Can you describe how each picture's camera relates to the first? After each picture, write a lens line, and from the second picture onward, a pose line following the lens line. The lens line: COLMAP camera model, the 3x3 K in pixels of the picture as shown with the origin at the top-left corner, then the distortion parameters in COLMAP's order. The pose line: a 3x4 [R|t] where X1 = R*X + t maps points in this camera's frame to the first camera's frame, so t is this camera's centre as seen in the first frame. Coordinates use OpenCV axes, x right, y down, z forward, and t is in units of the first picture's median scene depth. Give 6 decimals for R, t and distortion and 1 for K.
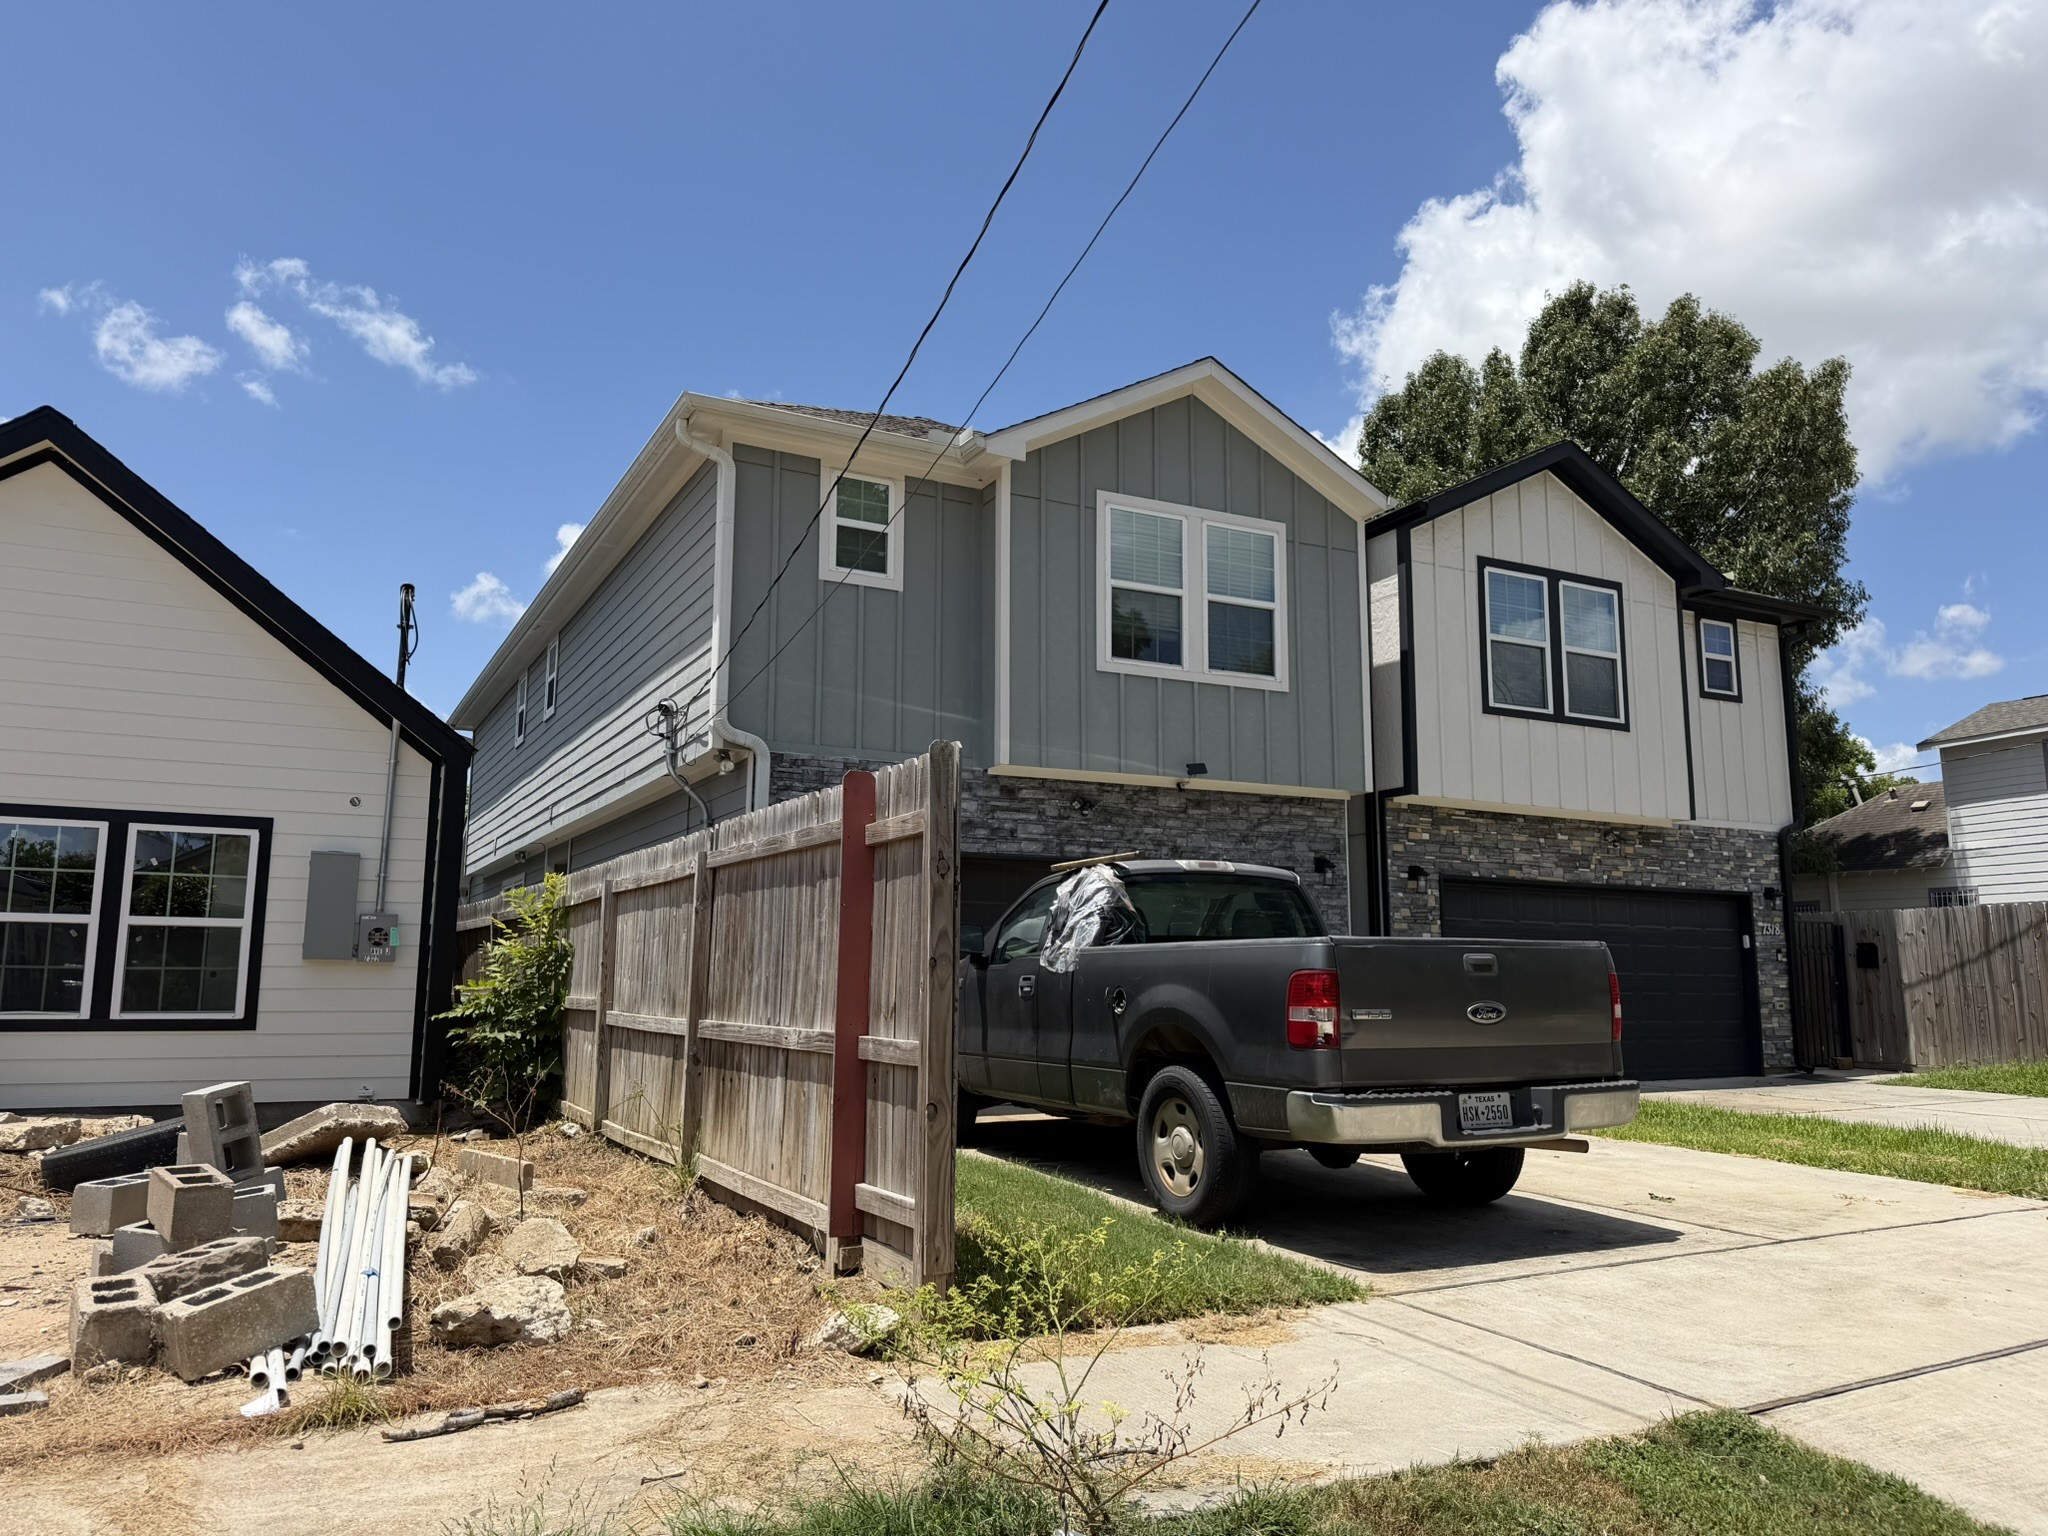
lens RADIAL K [[1425.6, 0, 1024.0], [0, 1425.6, 768.0], [0, 0, 1]] dist [0.166903, -0.303322]
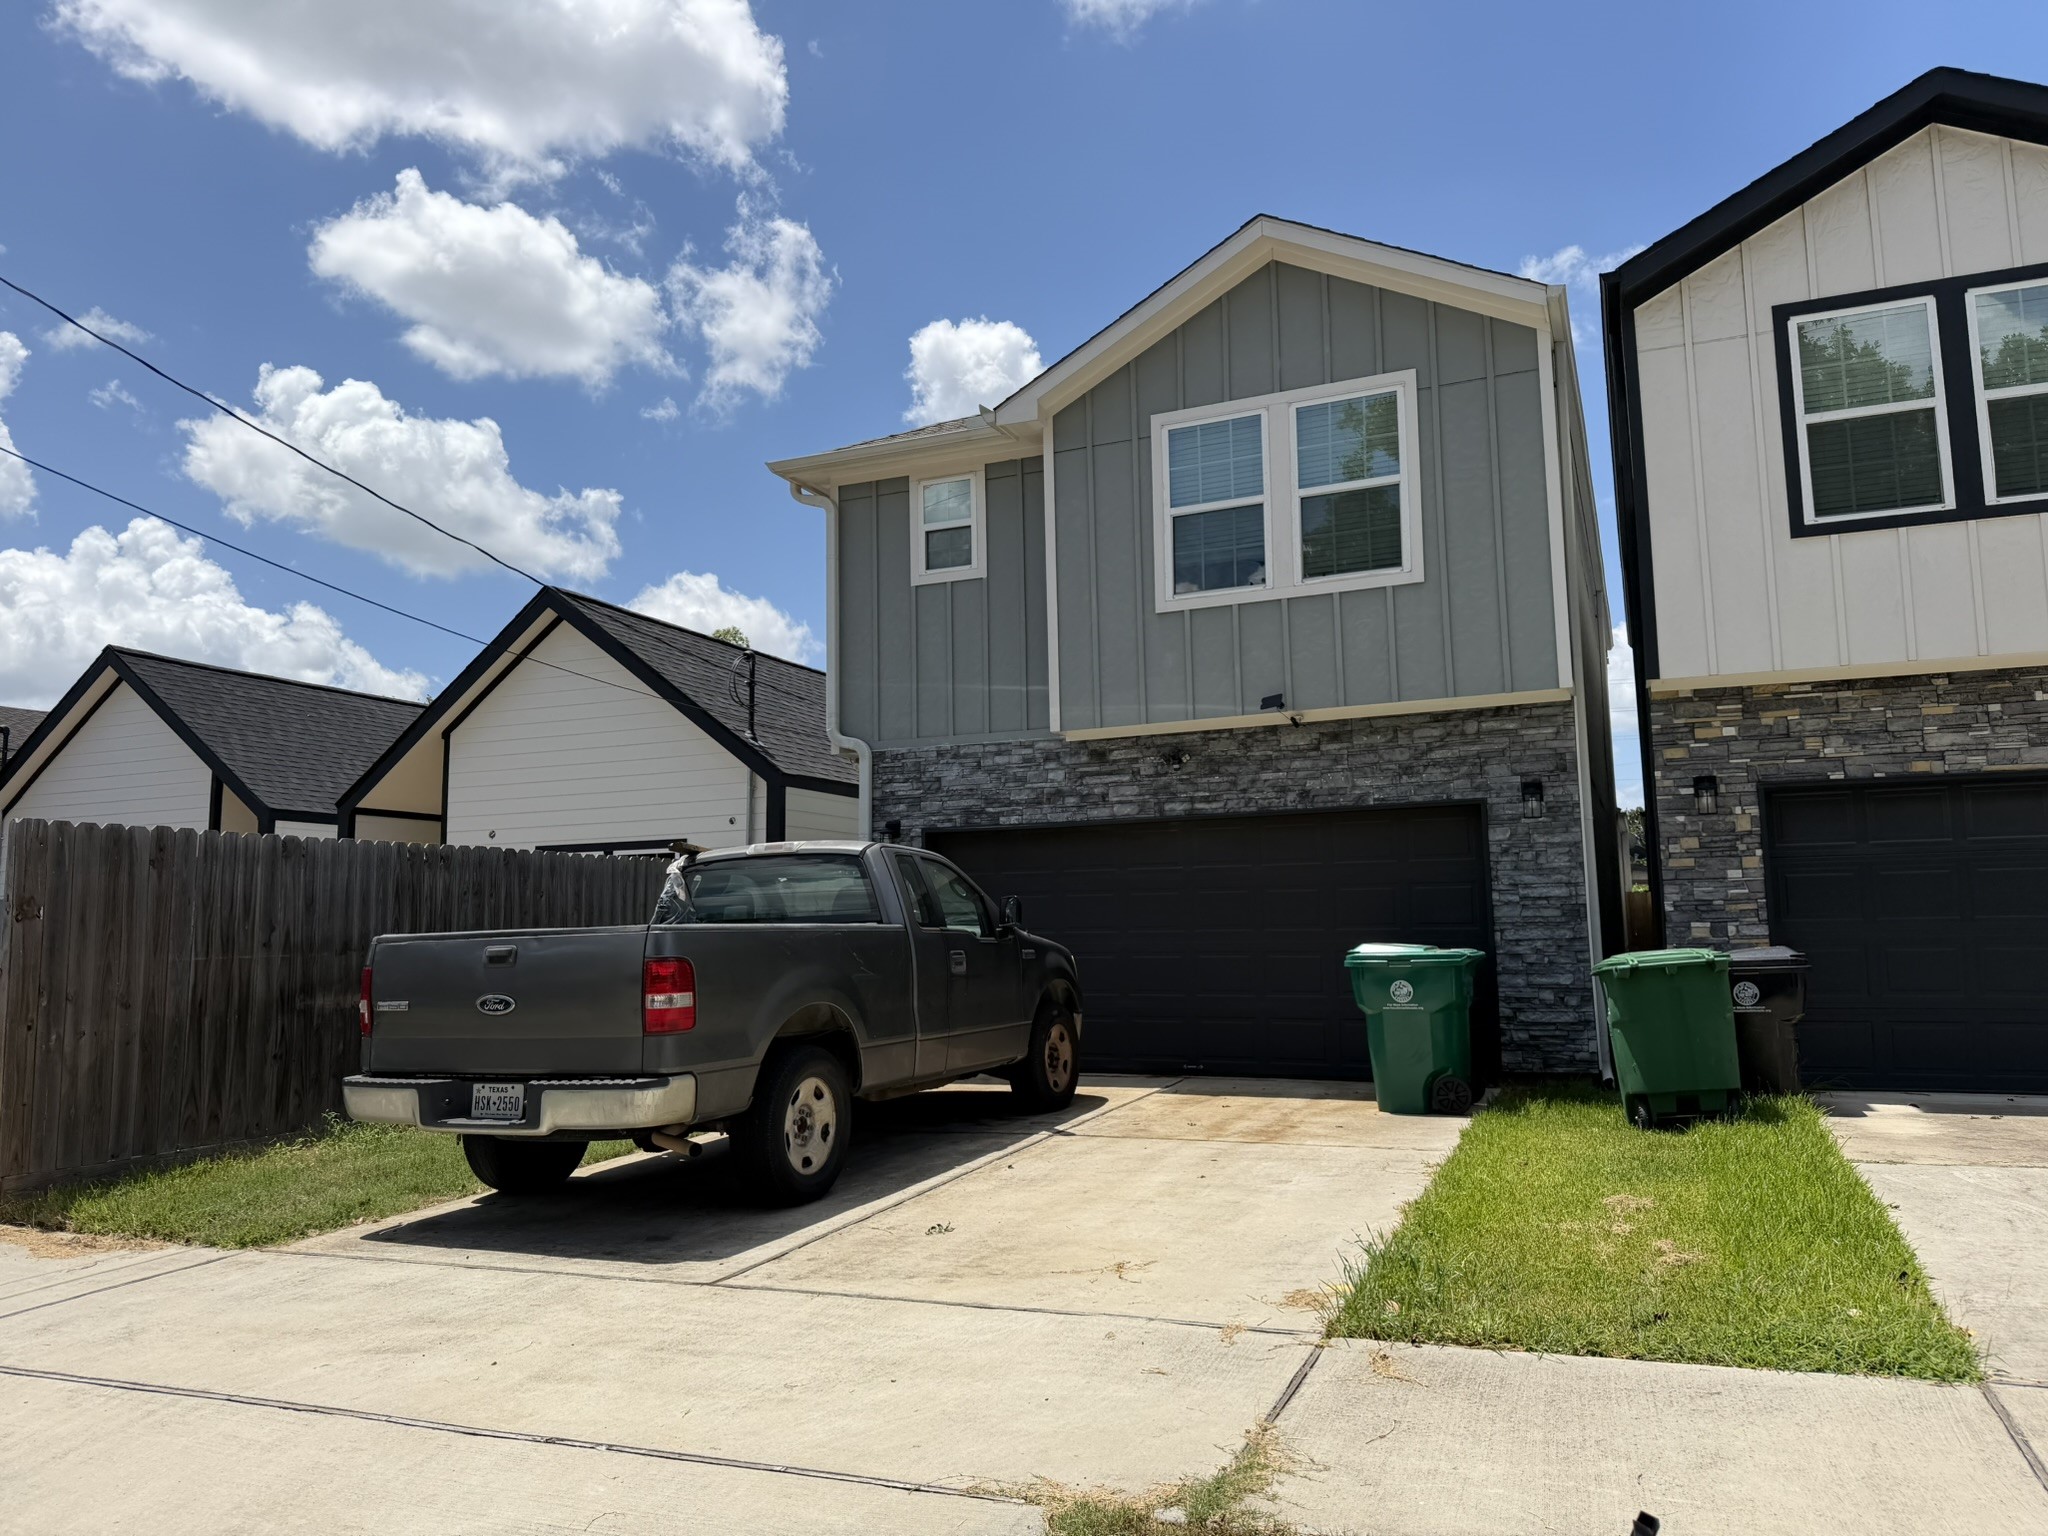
lens RADIAL K [[1425.0, 0, 1028.7], [0, 1425.0, 757.1], [0, 0, 1]] dist [0.077846, -0.106863]
pose [[0.632649, -0.112130, -0.766278, 0.632335], [0.135086, 0.990271, -0.033379, 0.039455], [0.762566, -0.082397, 0.641642, 0.311728]]
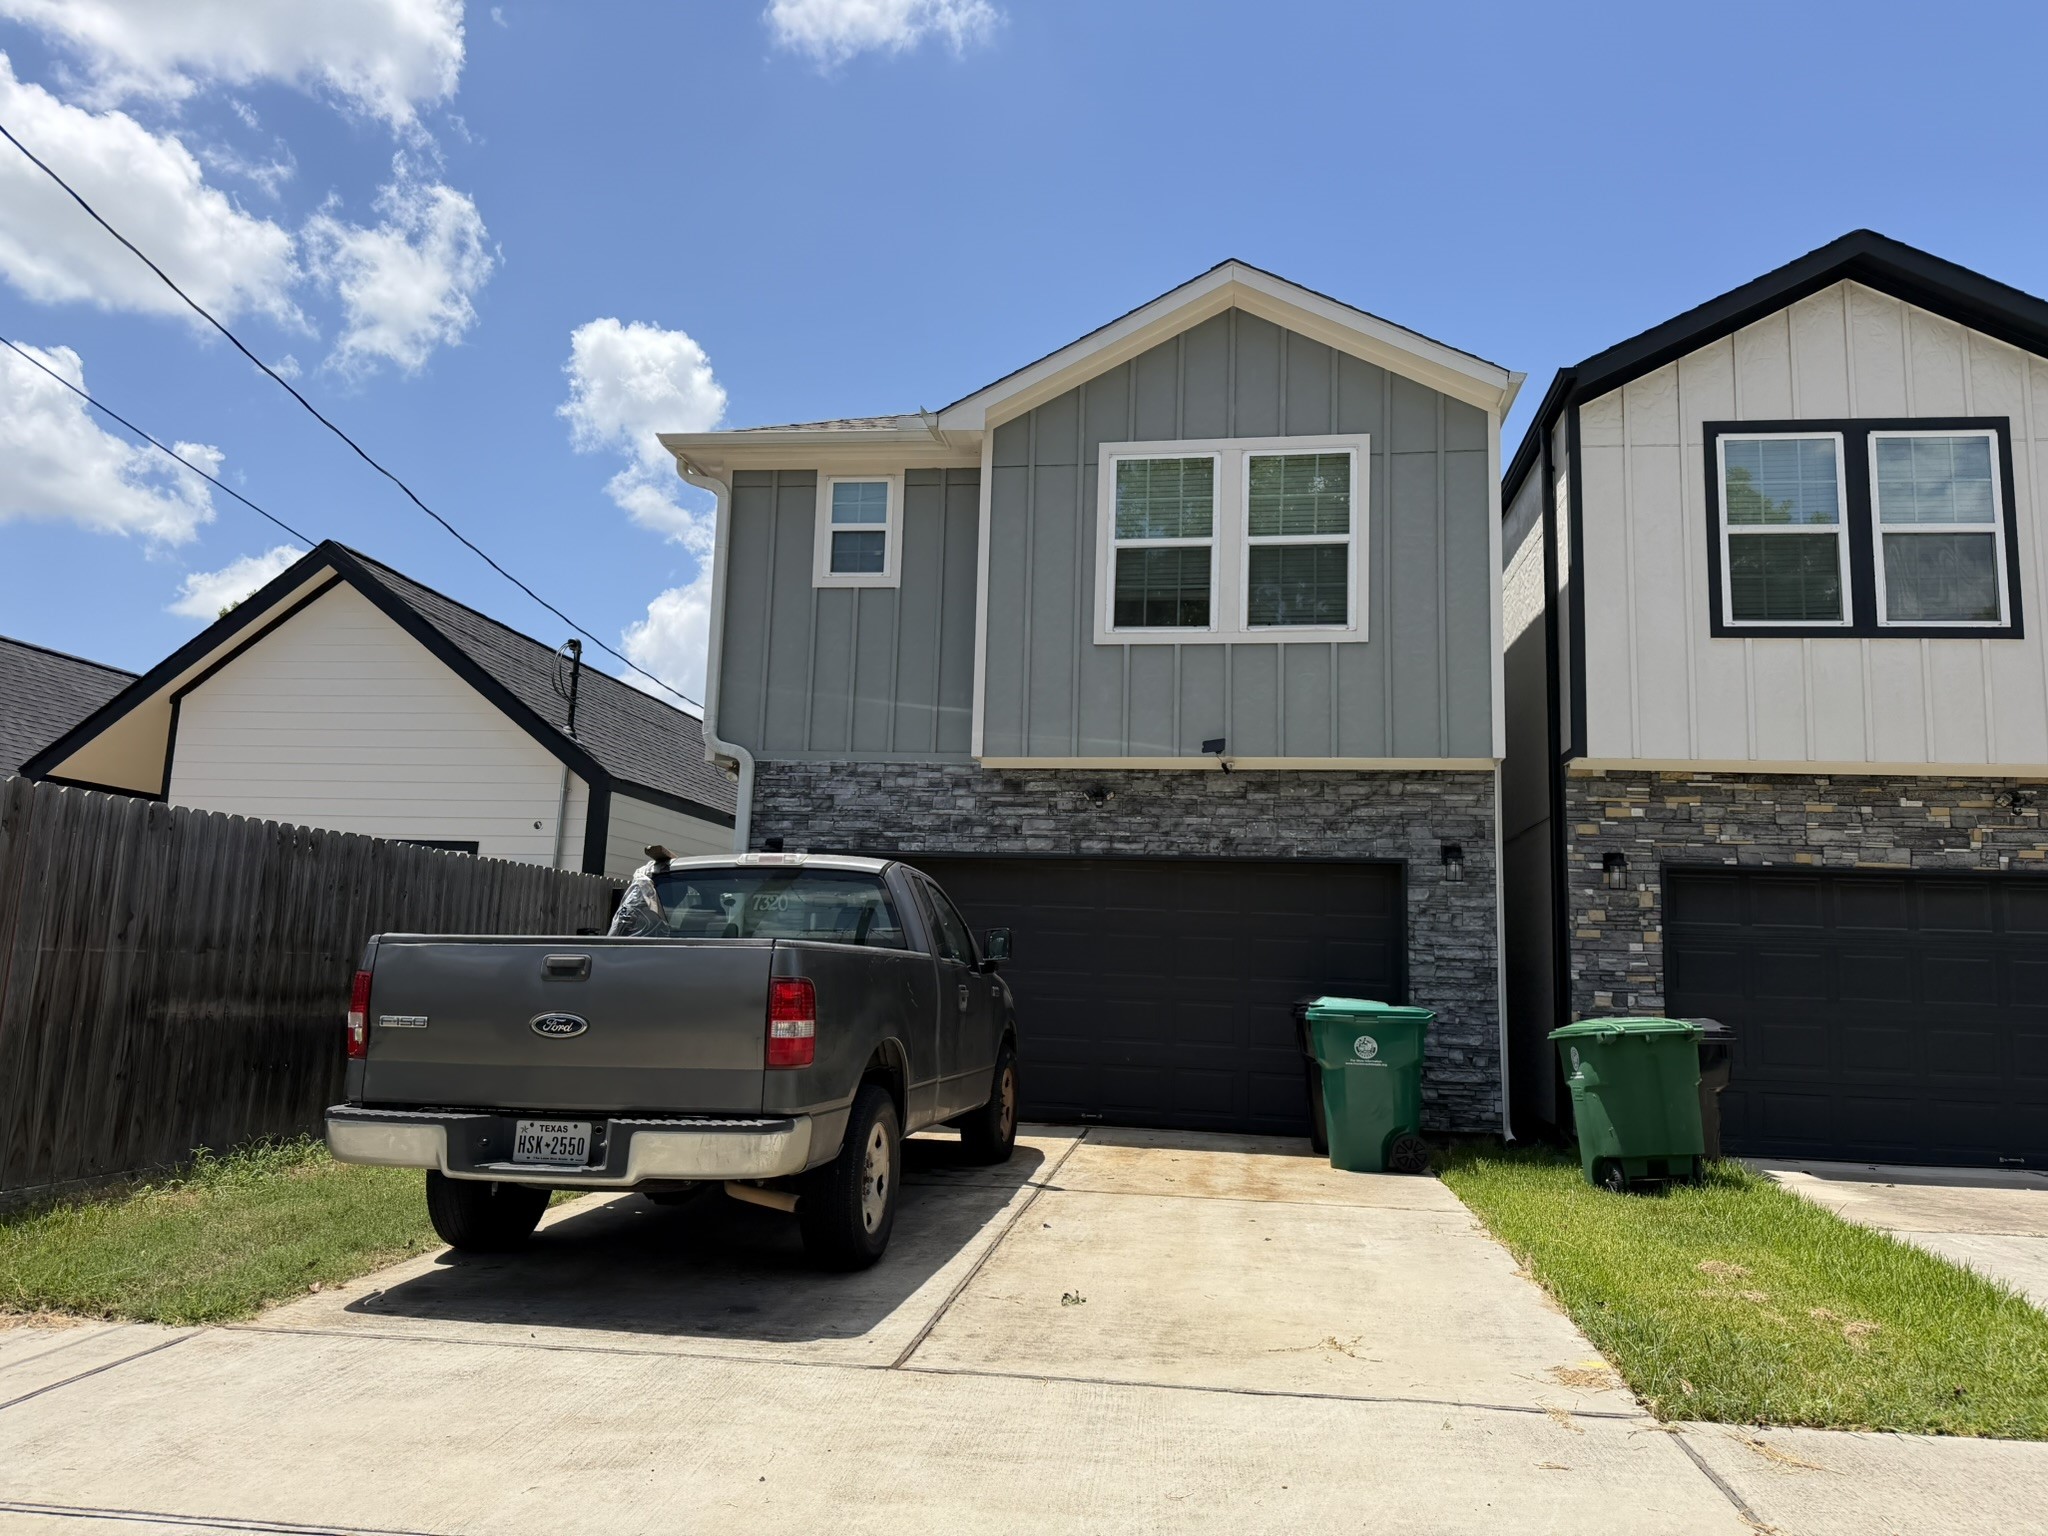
lens RADIAL K [[1425.6, 0, 1031.4], [0, 1425.6, 757.3], [0, 0, 1]] dist [0.112254, -0.171072]
pose [[0.809127, -0.068977, -0.583572, 0.489288], [0.058847, 0.997606, -0.036323, 0.029572], [0.584680, -0.004952, 0.811249, 0.231252]]
